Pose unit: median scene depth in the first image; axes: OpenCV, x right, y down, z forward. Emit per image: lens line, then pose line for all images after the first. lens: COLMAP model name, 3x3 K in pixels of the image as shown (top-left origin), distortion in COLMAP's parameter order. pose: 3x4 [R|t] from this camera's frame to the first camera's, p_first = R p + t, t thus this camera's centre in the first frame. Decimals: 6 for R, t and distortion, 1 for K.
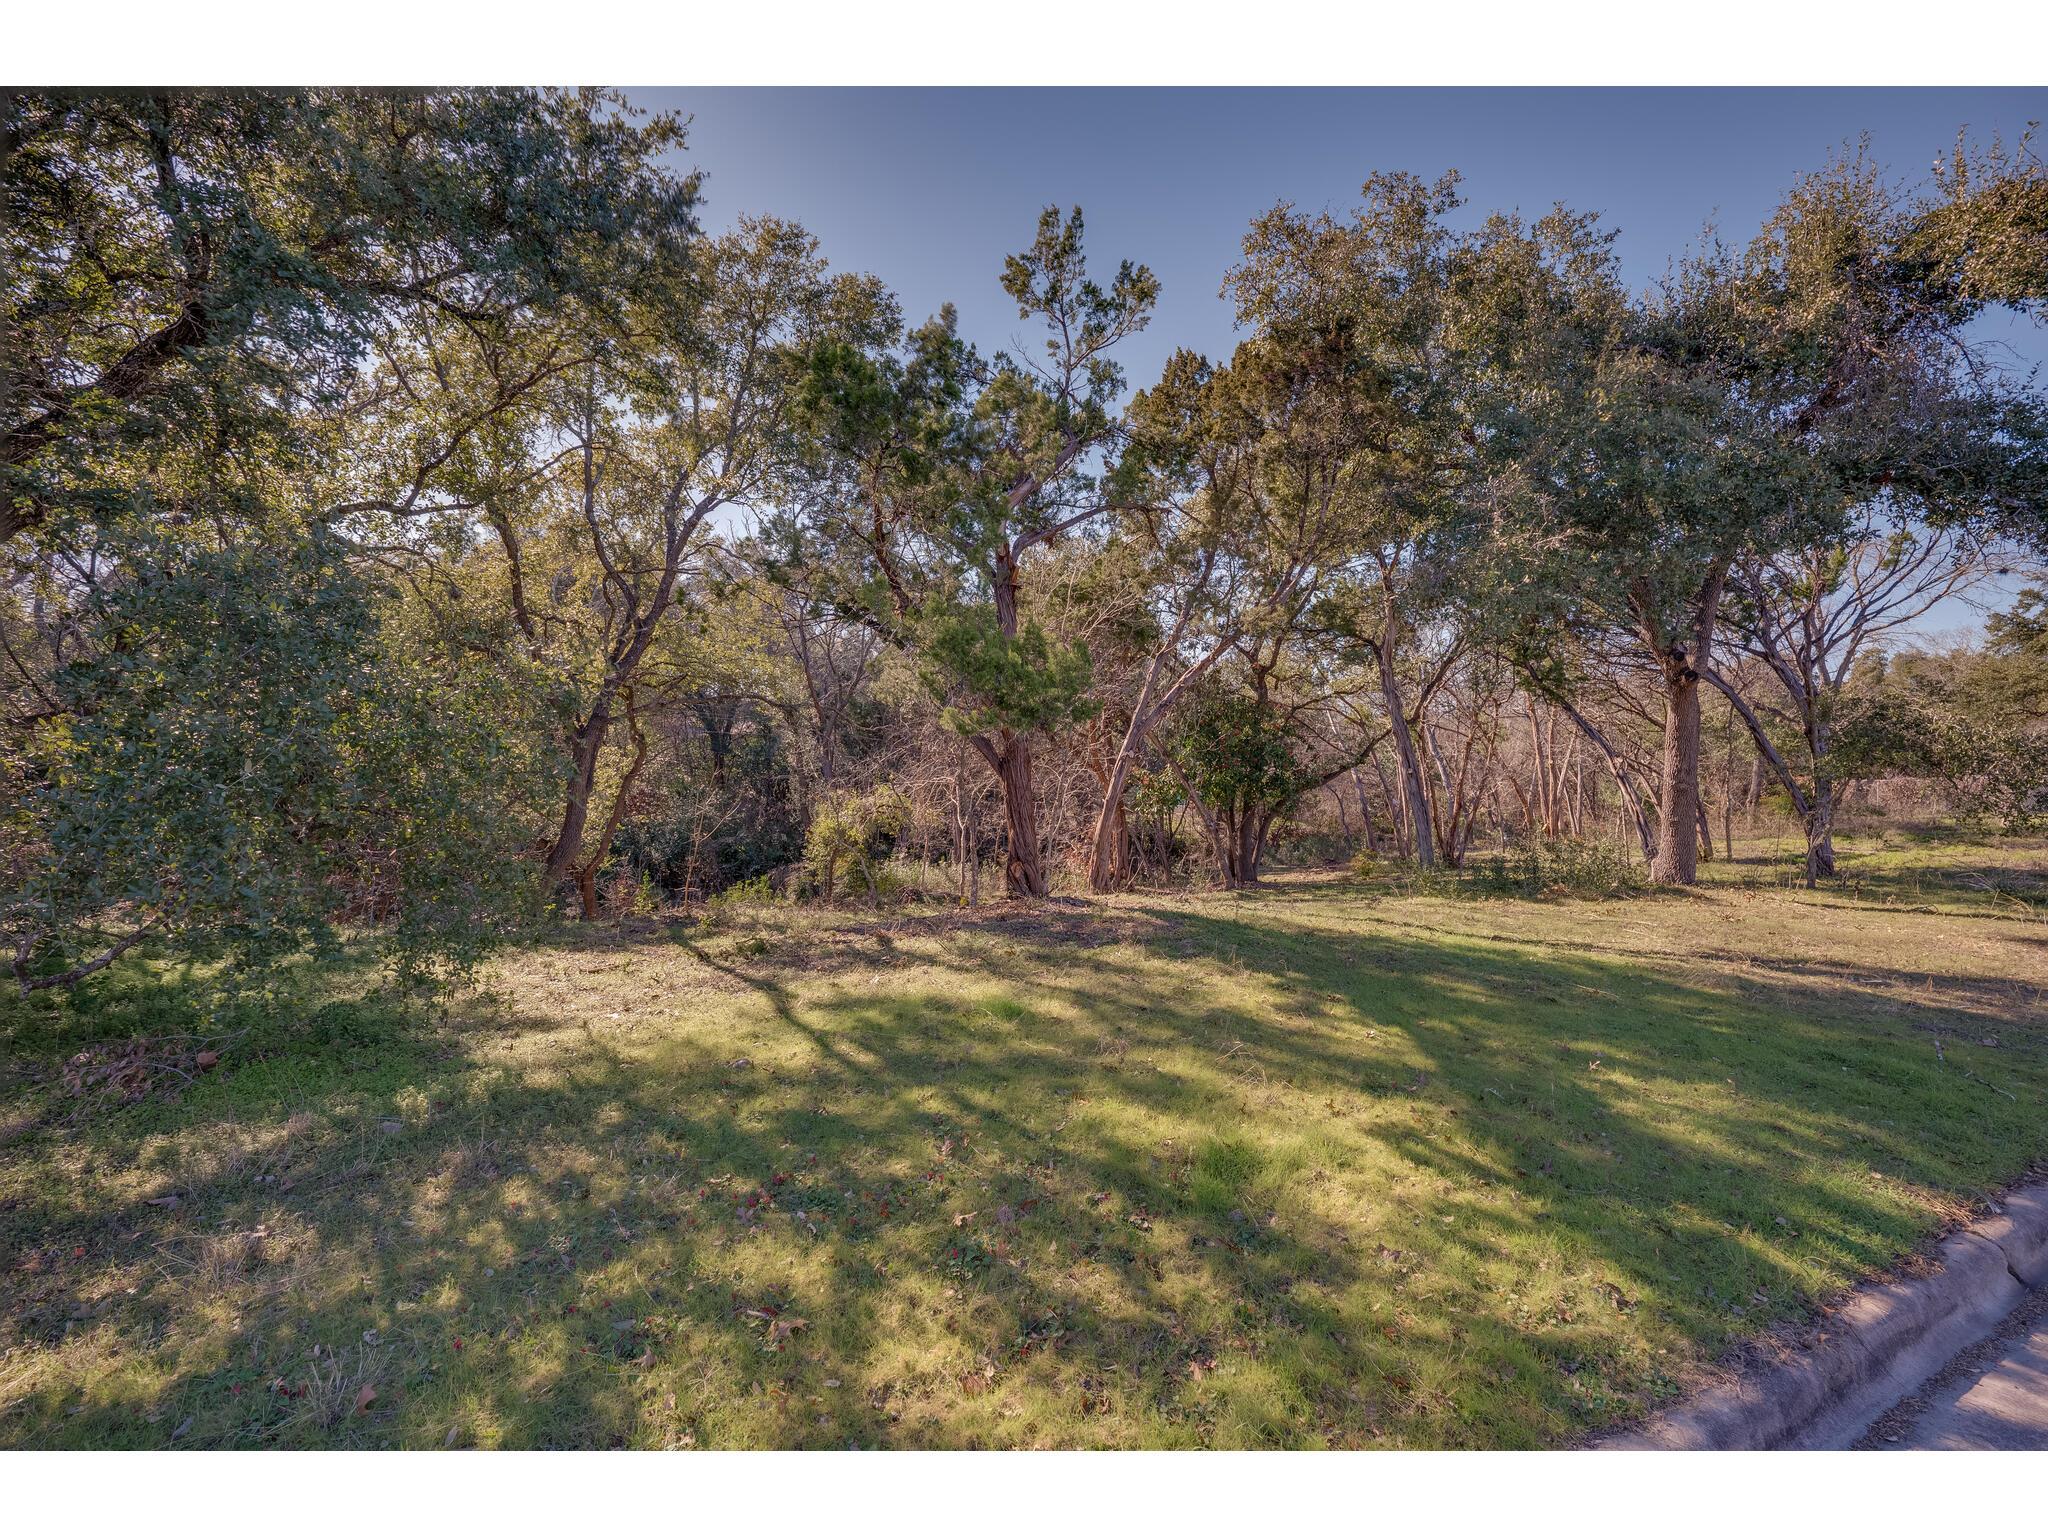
lens RADIAL K [[818.3, 0, 1013.8], [0, 818.3, 770.5], [0, 0, 1]] dist [-0.002136, 0.000023]
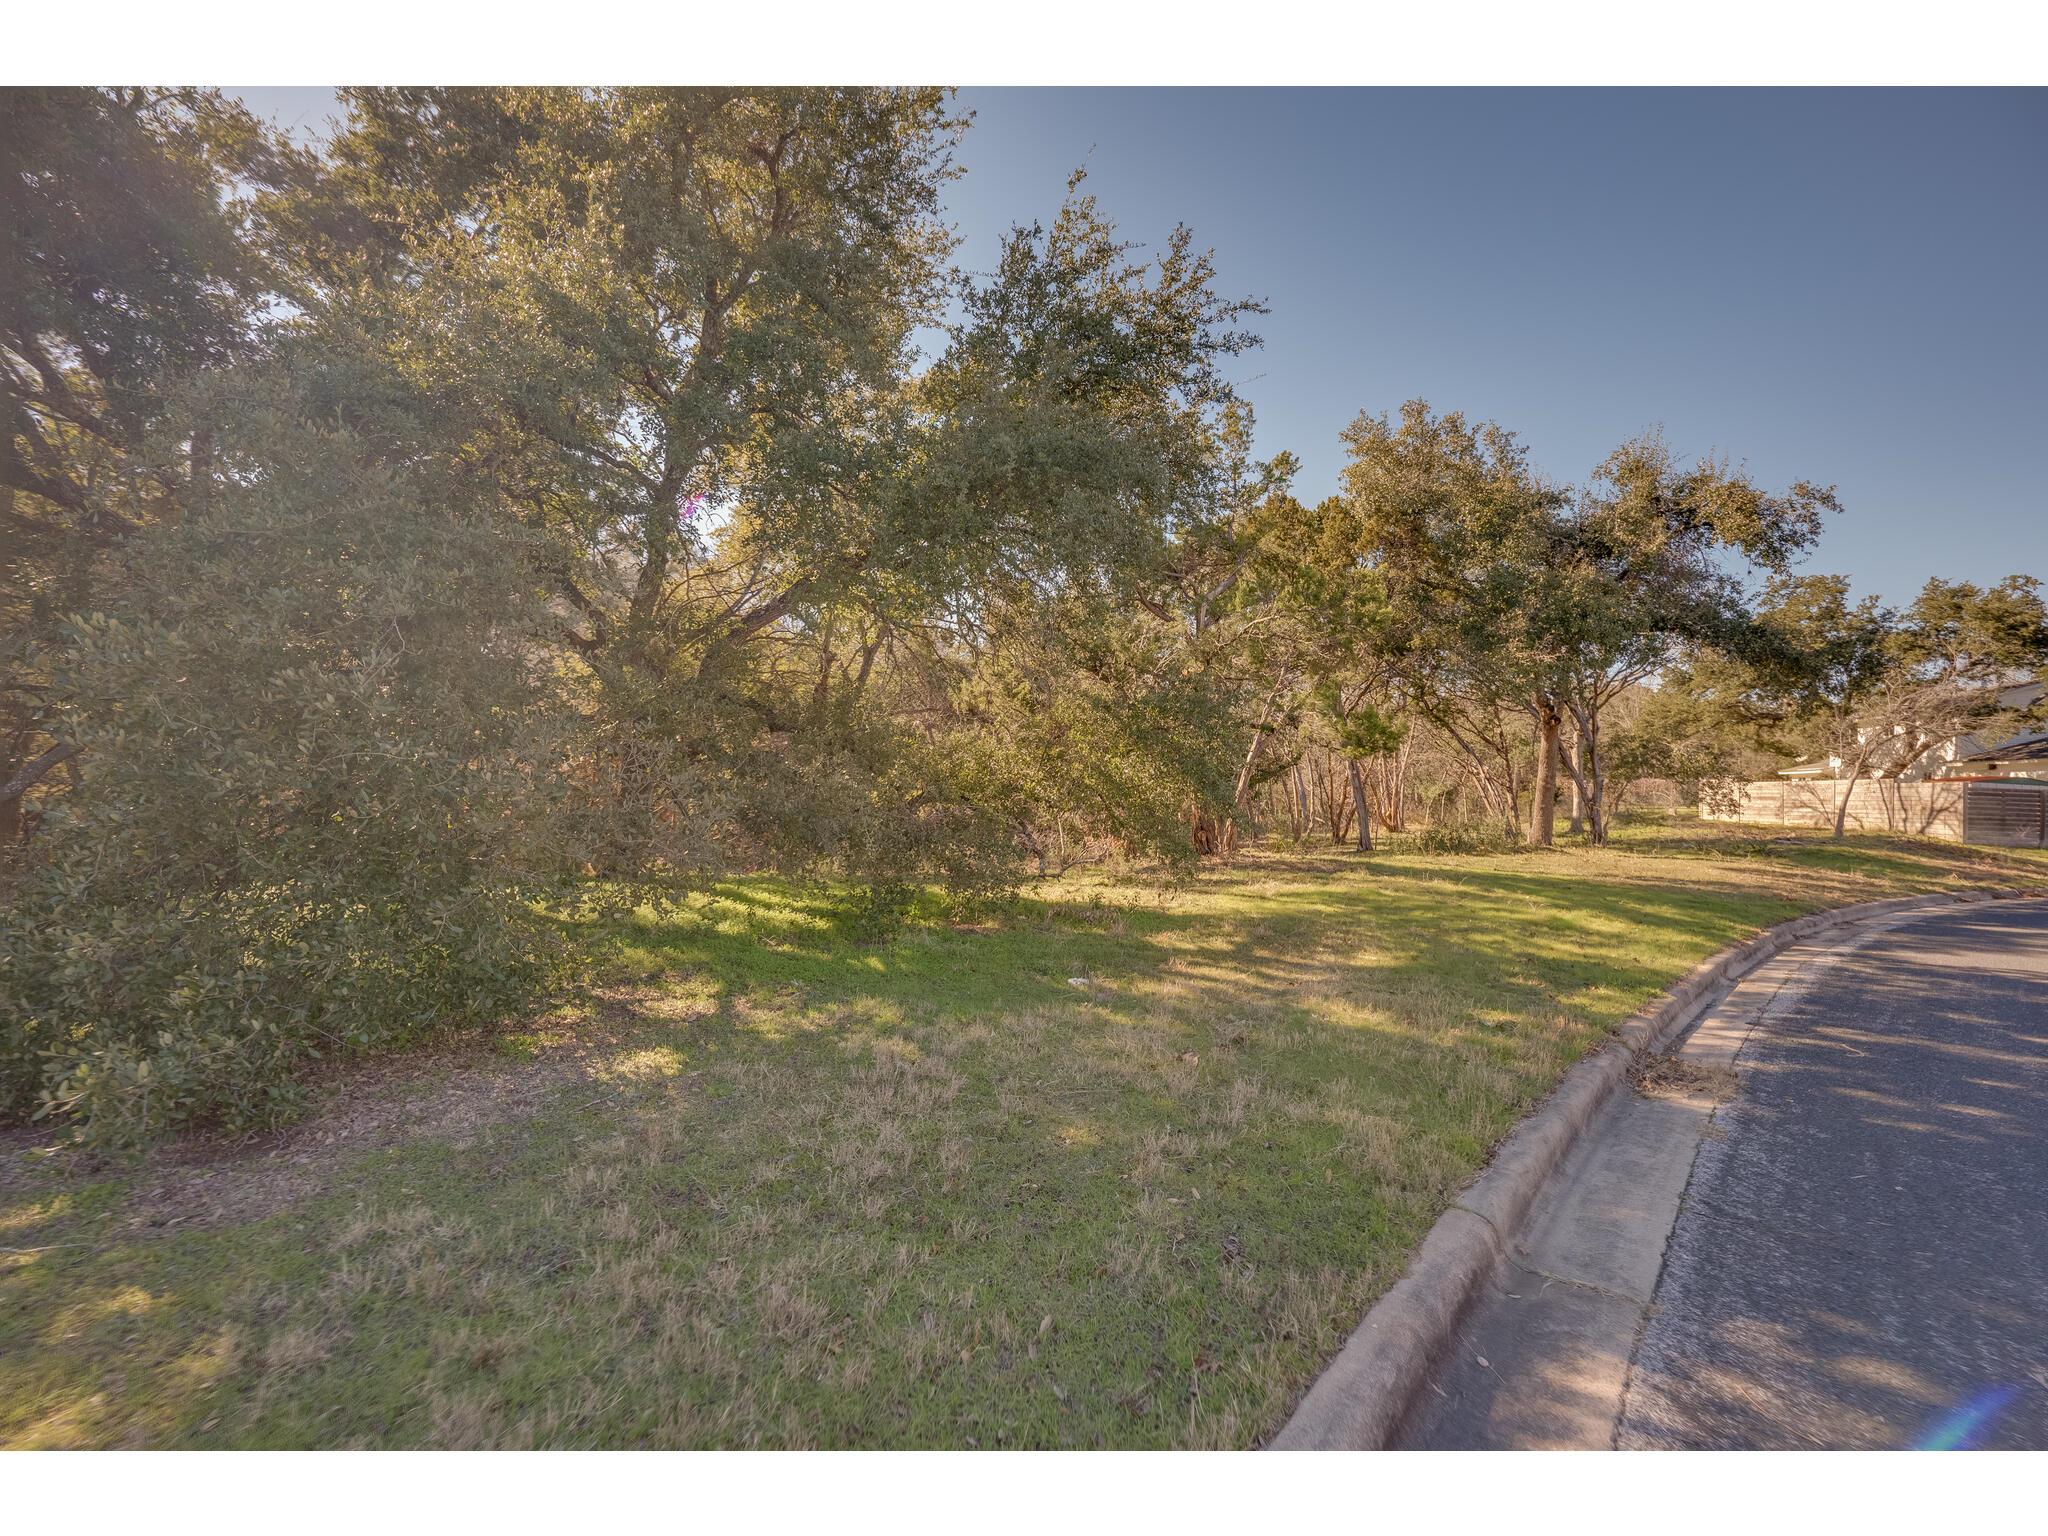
lens RADIAL K [[818.3, 0, 1035.0], [0, 818.3, 769.6], [0, 0, 1]] dist [-0.002136, 0.000023]
pose [[0.970555, 0.013160, 0.240519, -0.572502], [-0.015068, 0.999868, 0.006094, -0.008772], [-0.240407, -0.009539, 0.970625, -0.340289]]
